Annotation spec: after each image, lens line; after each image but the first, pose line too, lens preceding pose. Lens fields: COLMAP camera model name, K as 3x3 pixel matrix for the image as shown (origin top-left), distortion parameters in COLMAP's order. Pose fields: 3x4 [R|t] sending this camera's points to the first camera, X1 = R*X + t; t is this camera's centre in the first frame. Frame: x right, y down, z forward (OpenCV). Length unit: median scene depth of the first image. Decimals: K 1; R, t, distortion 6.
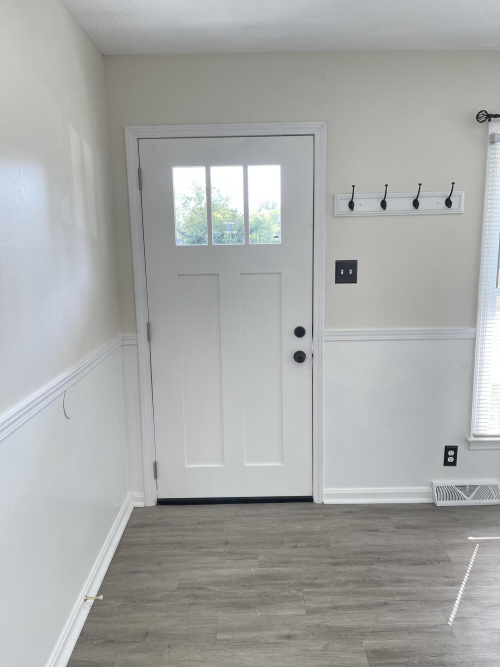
lens RADIAL K [[512.3, 0, 250.4], [0, 512.3, 337.4], [0, 0, 1]] dist [0.033262, -0.030564]
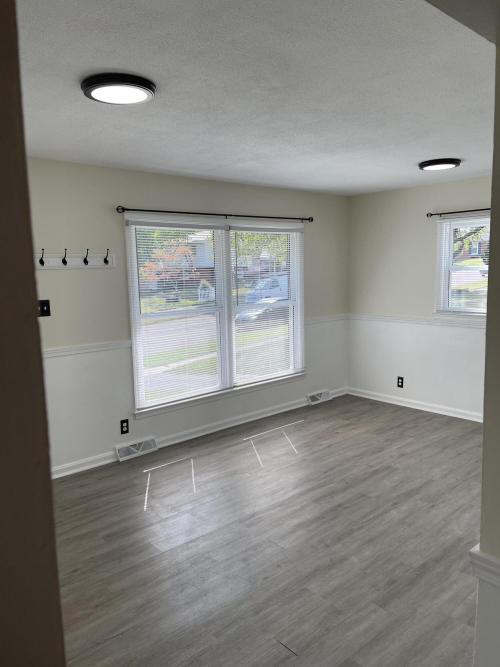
lens RADIAL K [[512.3, 0, 251.6], [0, 512.3, 334.4], [0, 0, 1]] dist [0.033262, -0.030564]
pose [[0.758618, -0.081979, 0.646358, -0.291239], [0.120793, 0.992551, -0.015884, 0.033111], [-0.640241, 0.090125, 0.762869, -0.425440]]
